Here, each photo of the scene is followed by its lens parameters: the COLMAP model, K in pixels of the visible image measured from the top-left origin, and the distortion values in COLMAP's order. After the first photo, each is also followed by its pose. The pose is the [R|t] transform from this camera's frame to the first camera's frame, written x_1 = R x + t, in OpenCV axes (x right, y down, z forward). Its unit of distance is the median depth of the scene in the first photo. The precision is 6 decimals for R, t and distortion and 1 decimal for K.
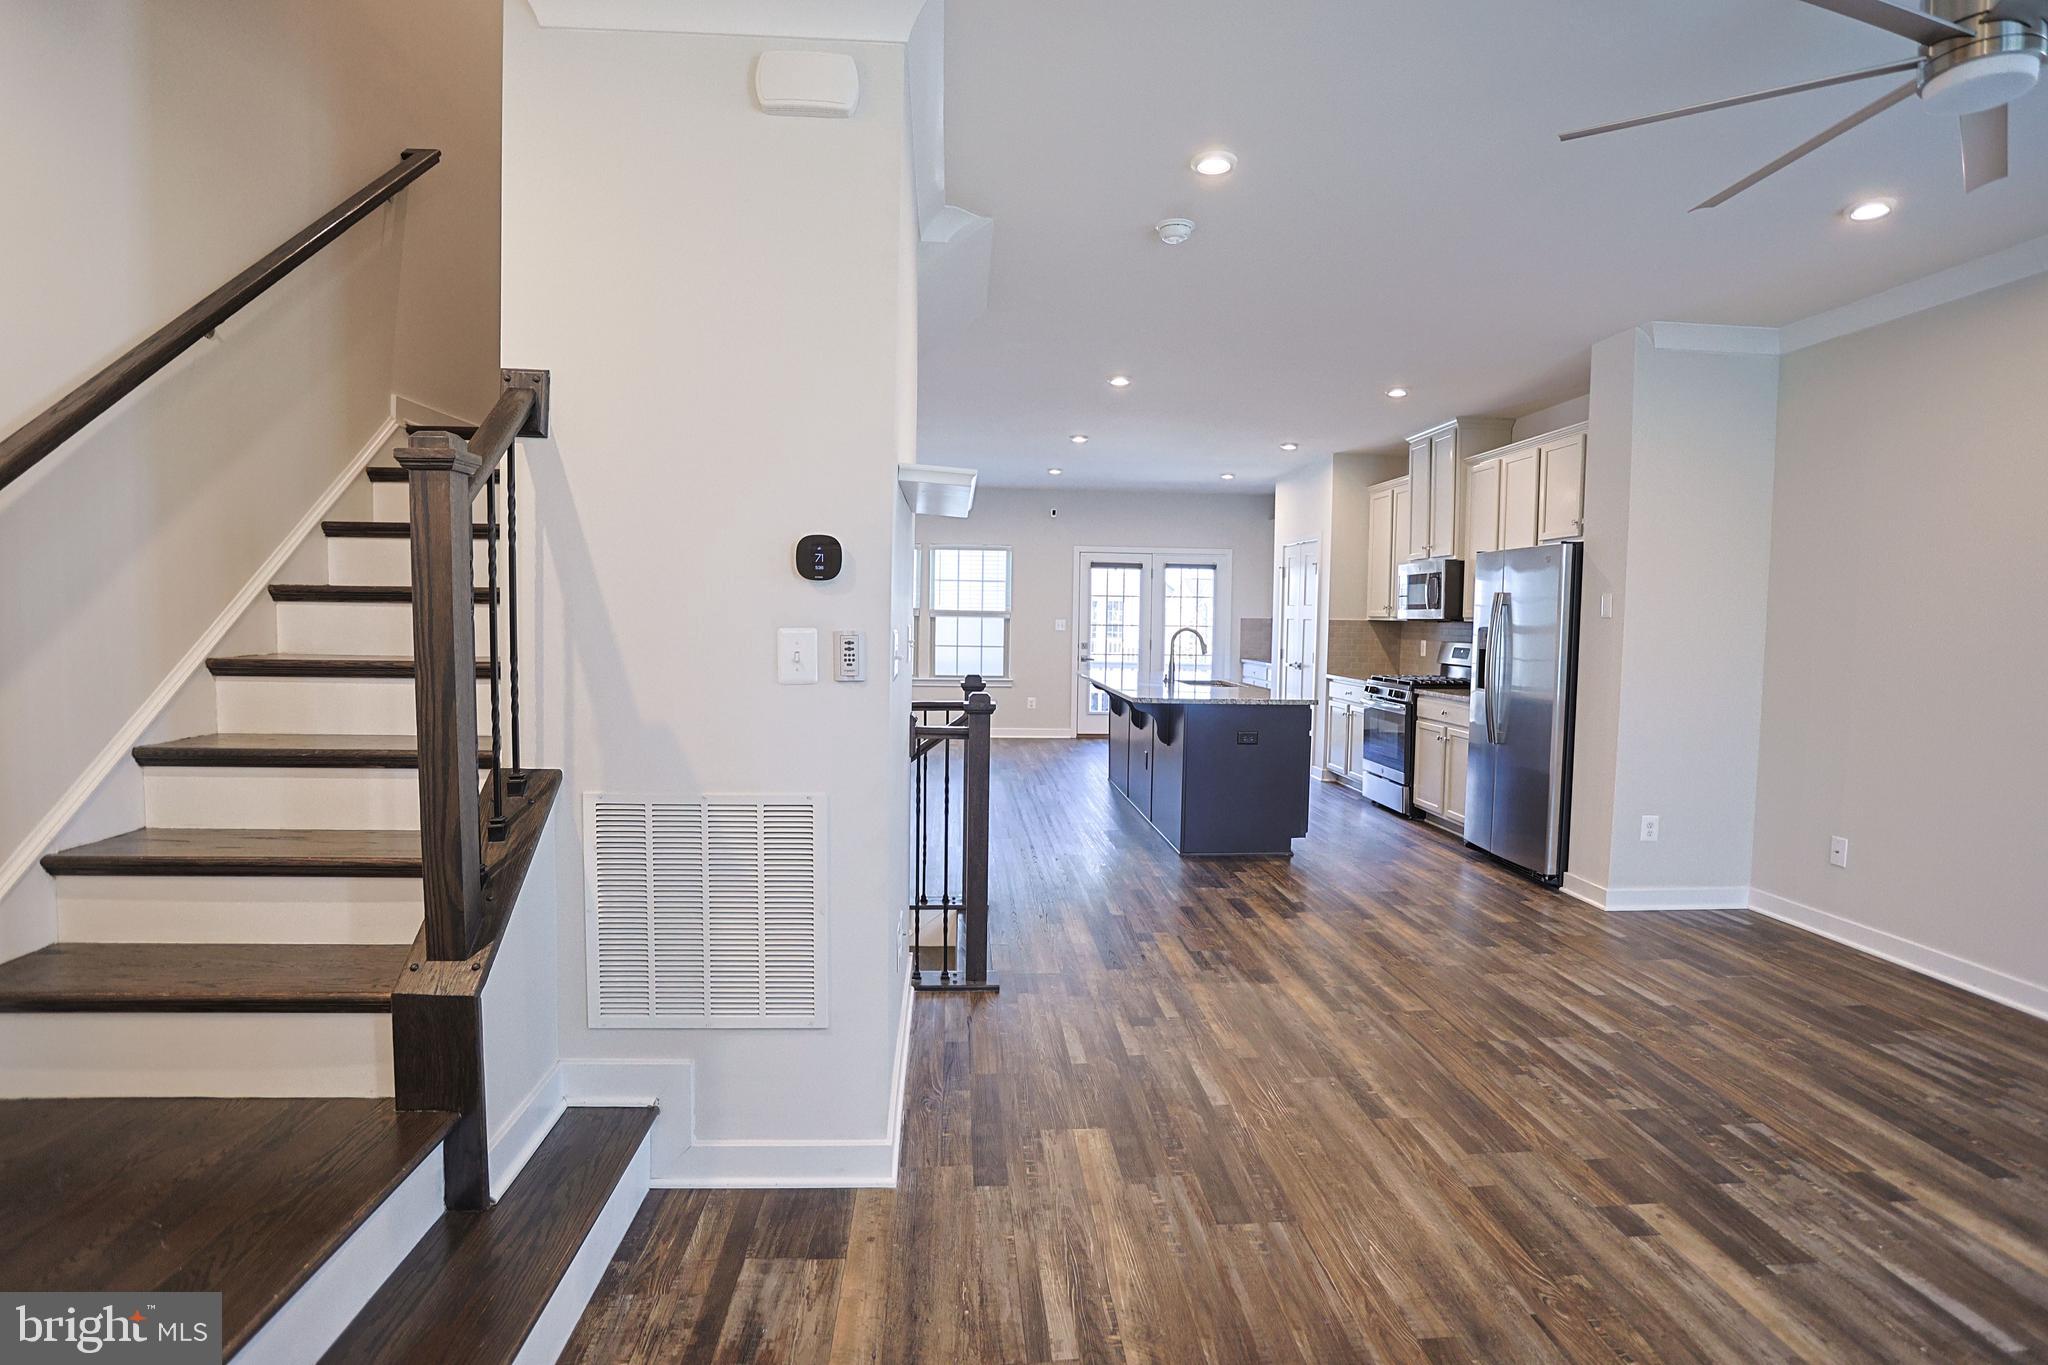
lens RADIAL K [[1050.5, 0, 1029.7], [0, 1050.5, 670.7], [0, 0, 1]] dist [-0.078422, 0.034576]
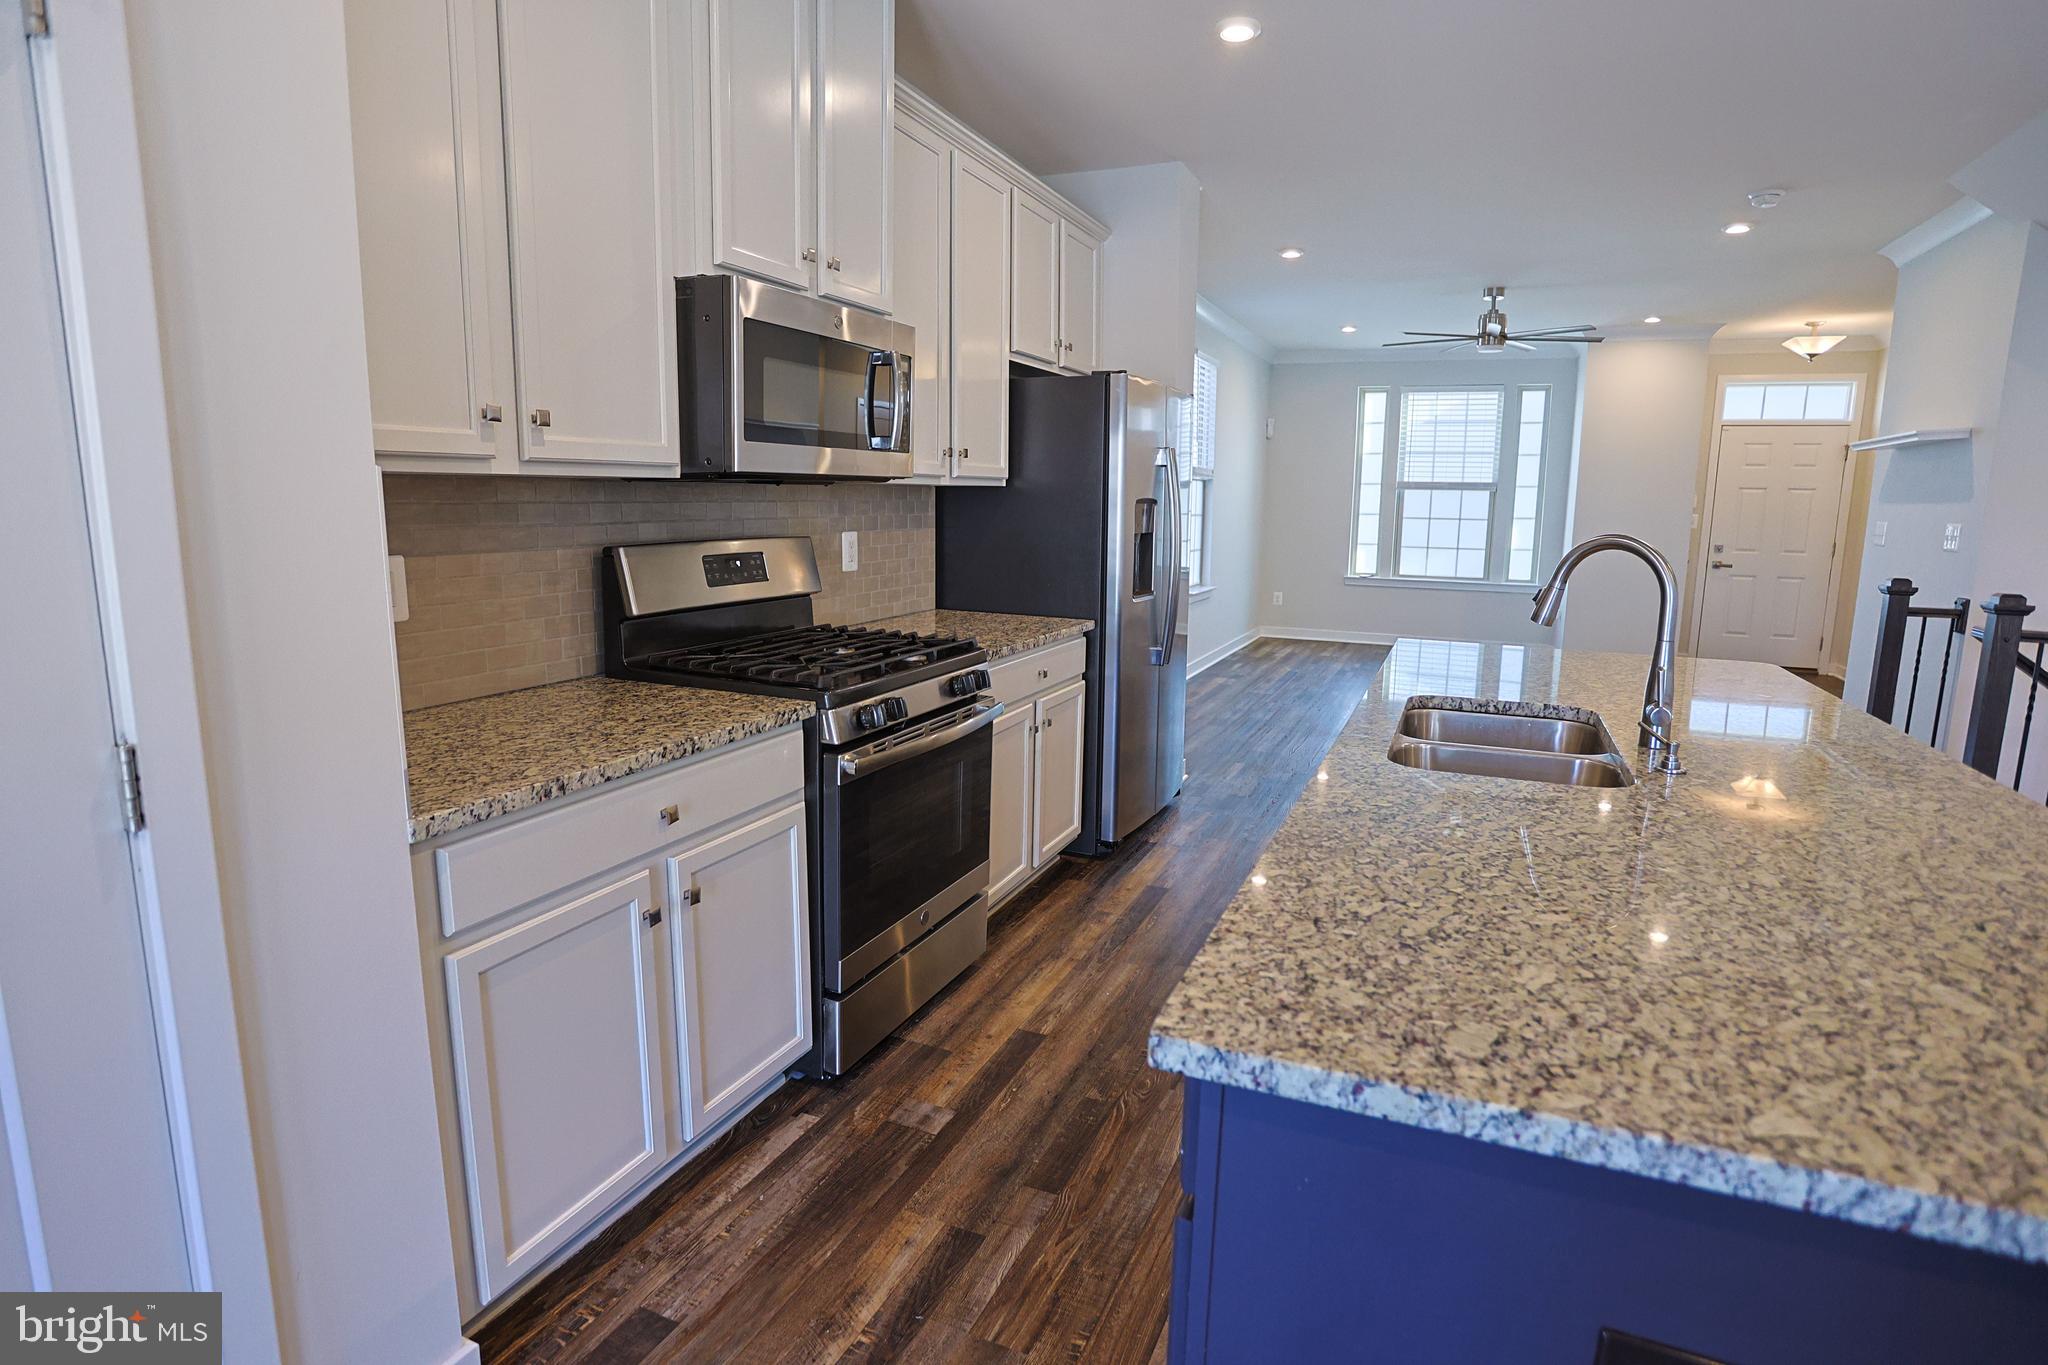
lens RADIAL K [[1050.5, 0, 1029.7], [0, 1050.5, 670.7], [0, 0, 1]] dist [-0.078422, 0.034576]
pose [[-0.886784, -0.106869, 0.449659, 0.228704], [-0.007457, 0.976082, 0.217276, -0.089654], [-0.462124, 0.189324, -0.866370, 1.844845]]
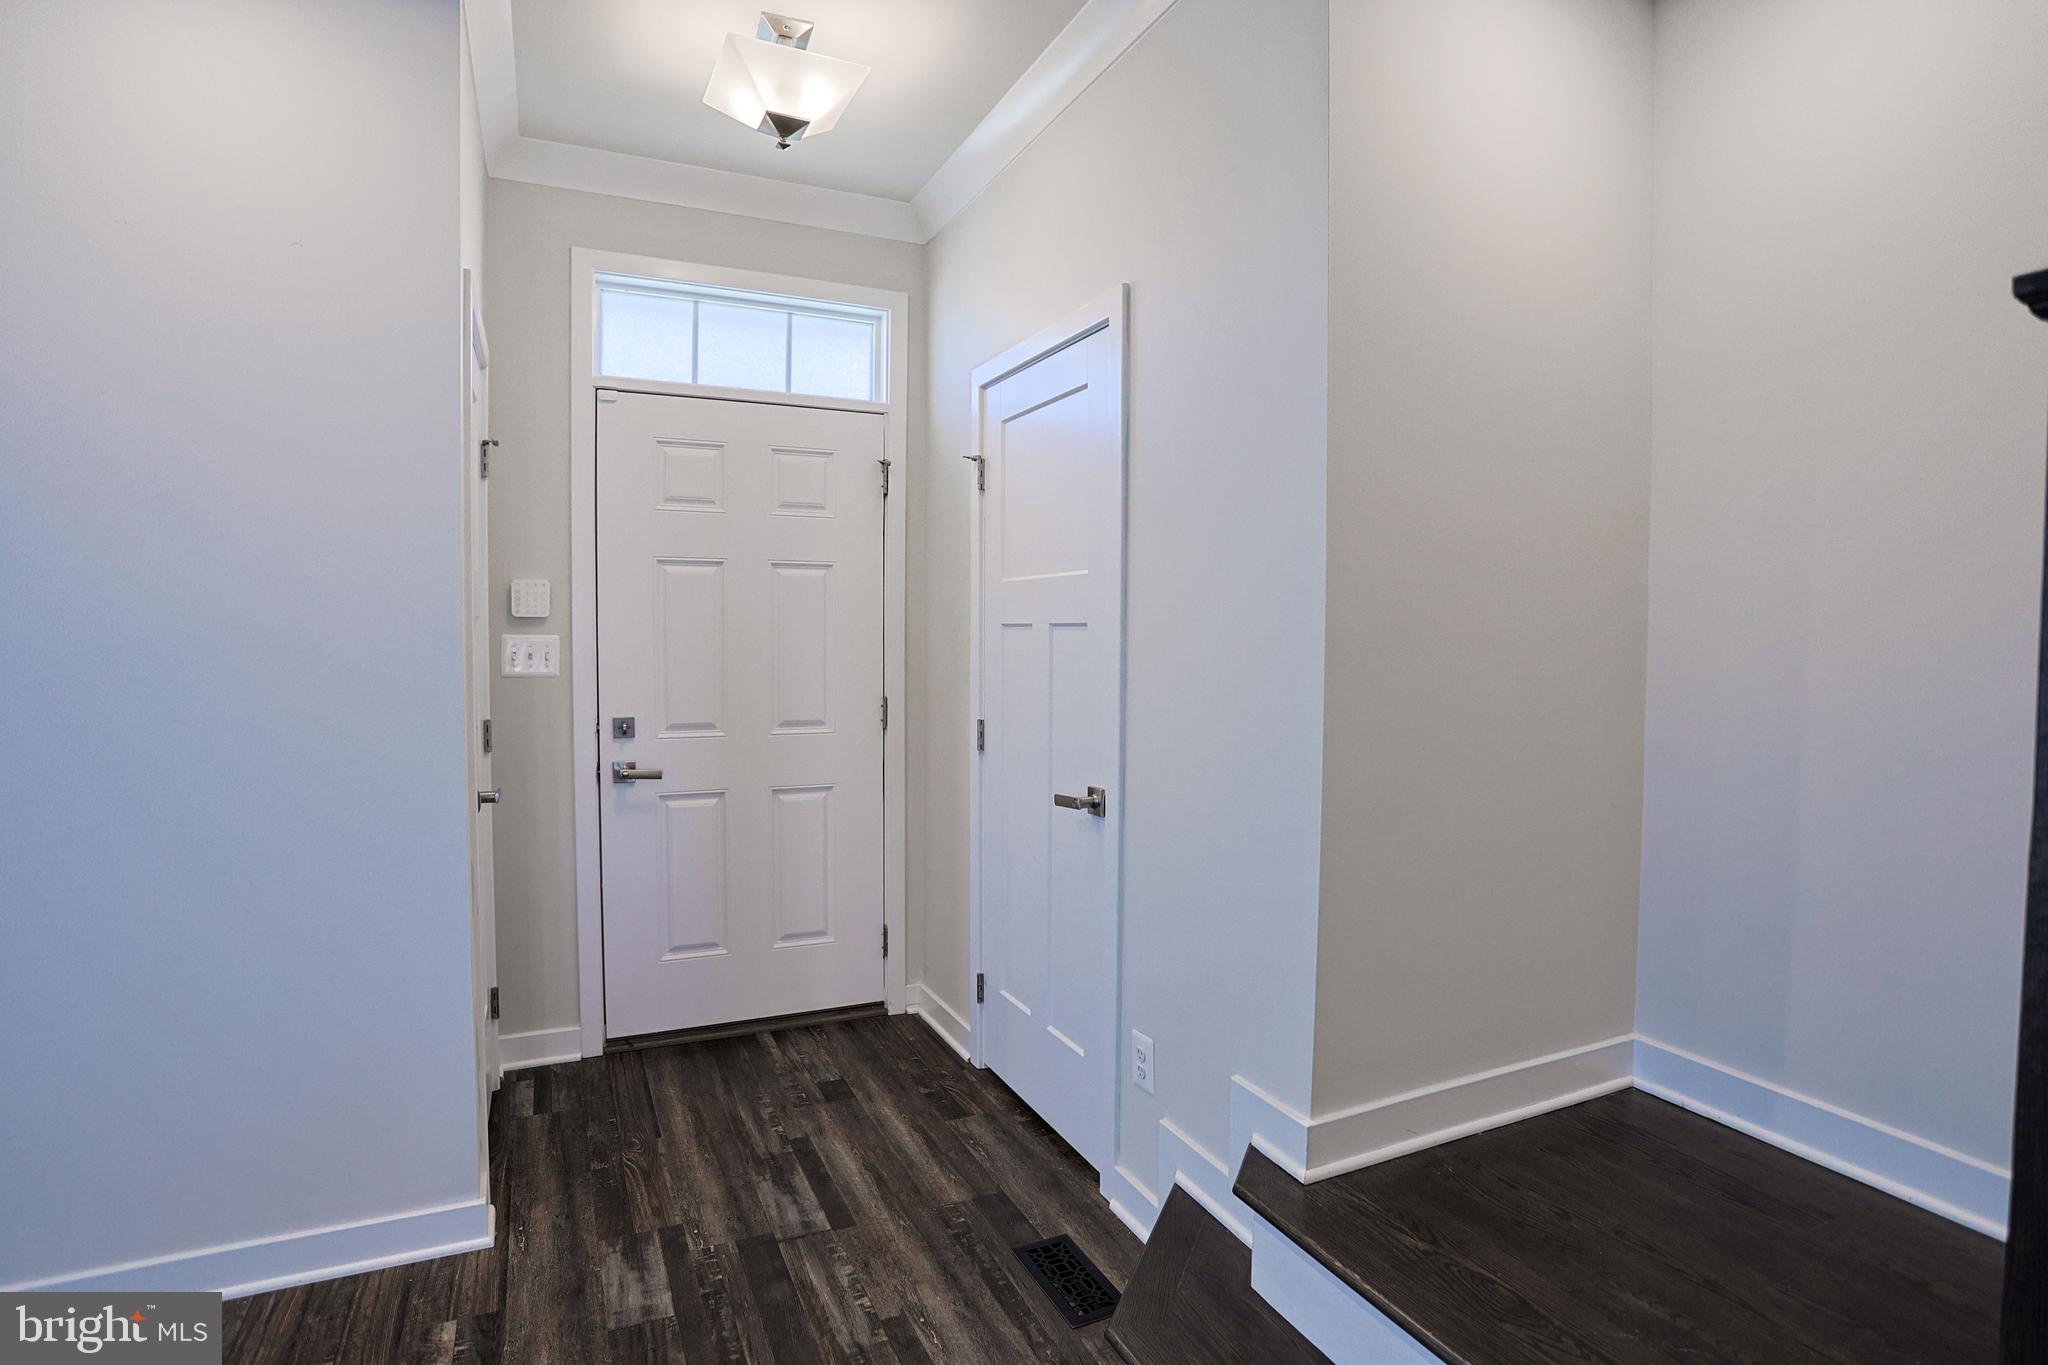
lens RADIAL K [[1050.5, 0, 1029.7], [0, 1050.5, 670.7], [0, 0, 1]] dist [-0.078422, 0.034576]
pose [[-0.935585, -0.010688, -0.352939, -0.011898], [-0.043741, 0.995351, 0.085809, -0.025392], [0.350381, 0.095720, -0.931703, 0.462939]]
